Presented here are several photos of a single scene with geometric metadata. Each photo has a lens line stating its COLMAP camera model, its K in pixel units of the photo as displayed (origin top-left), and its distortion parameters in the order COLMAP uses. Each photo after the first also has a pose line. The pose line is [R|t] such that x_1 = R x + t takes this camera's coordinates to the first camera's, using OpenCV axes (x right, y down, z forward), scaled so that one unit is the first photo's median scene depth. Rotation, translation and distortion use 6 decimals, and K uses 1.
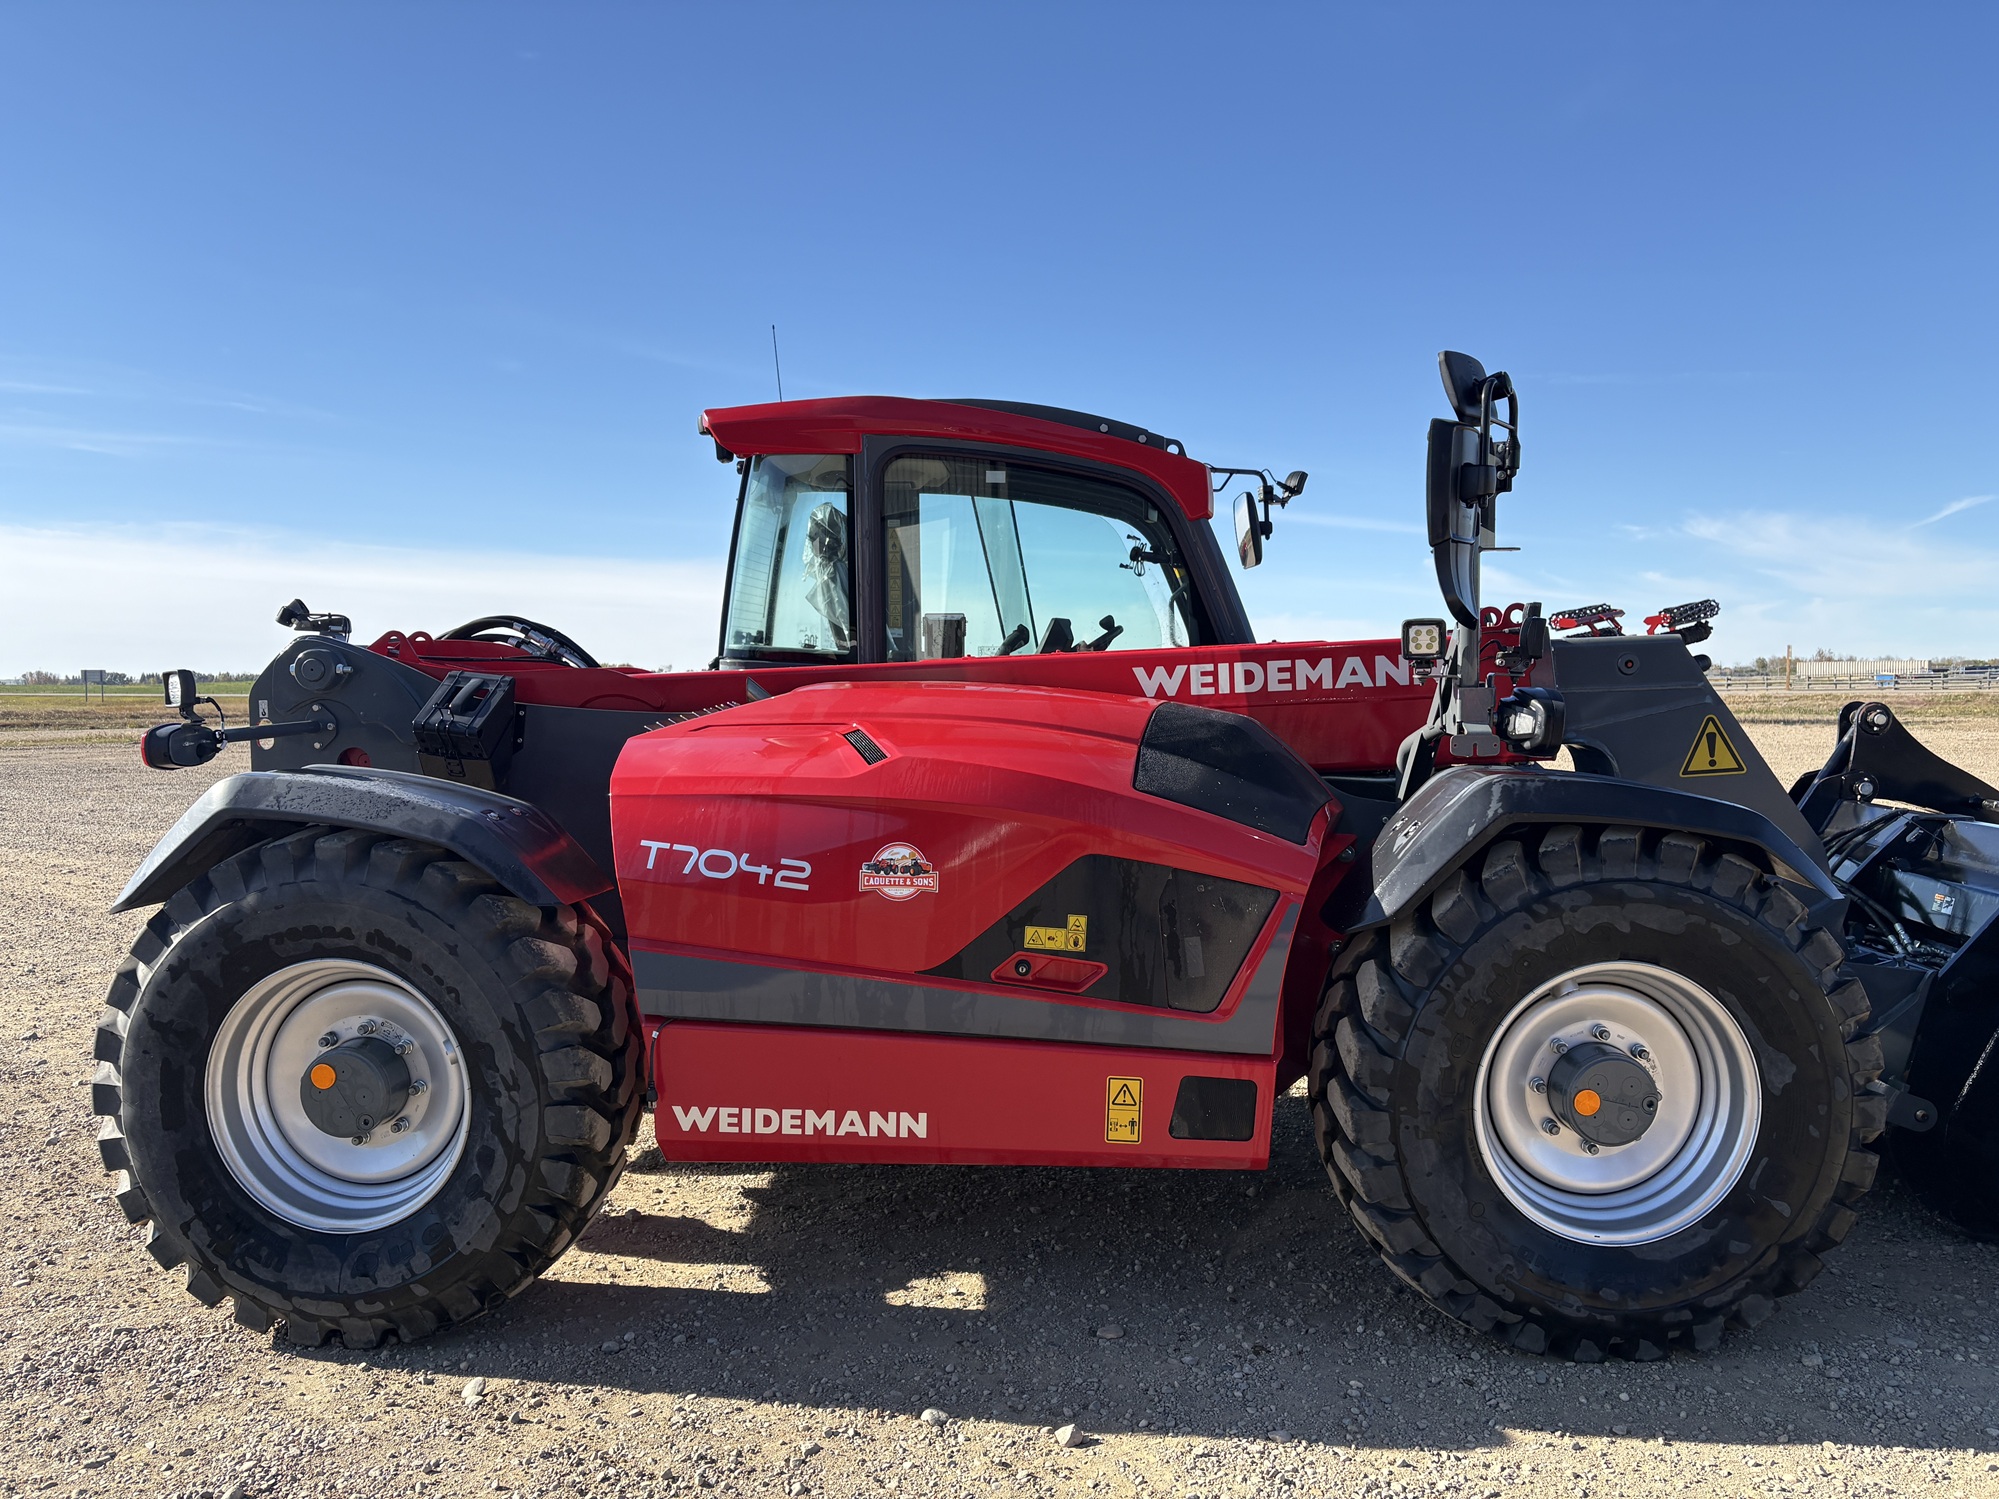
lens RADIAL K [[1525.2, 0, 999.5], [0, 1525.2, 749.5], [0, 0, 1]] dist [0.007676, 0.005199]
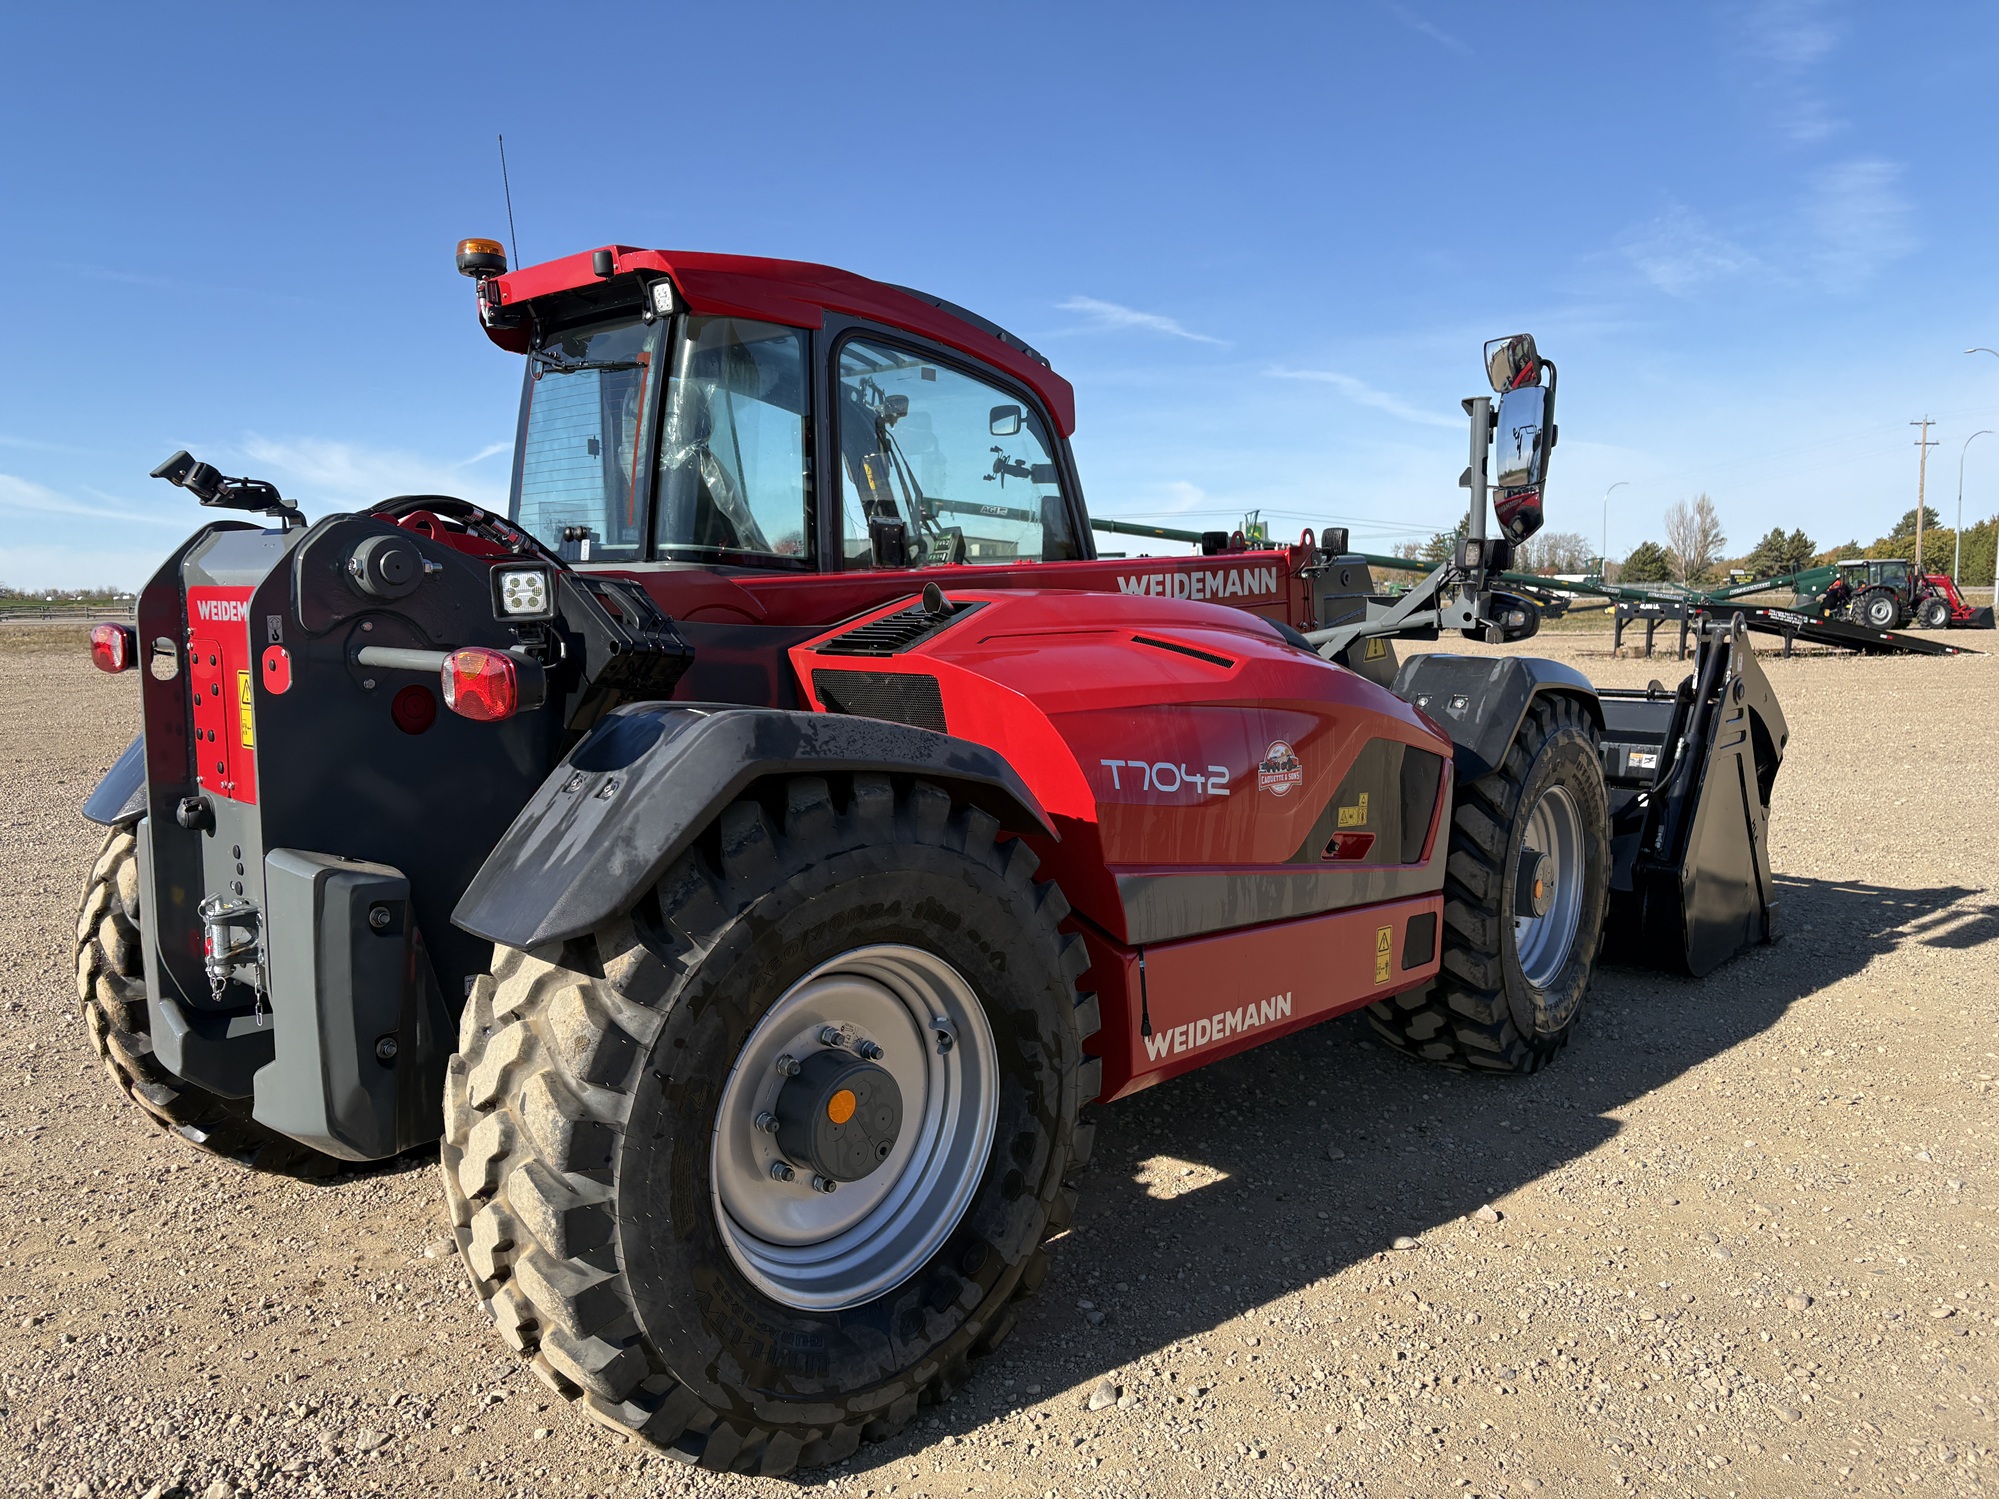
lens RADIAL K [[1525.2, 0, 999.5], [0, 1525.2, 749.5], [0, 0, 1]] dist [0.007676, 0.005199]
pose [[0.635586, -0.070988, 0.768760, -0.986328], [0.042926, 0.997473, 0.056617, -0.000891], [-0.770836, -0.002985, 0.637027, 0.473078]]
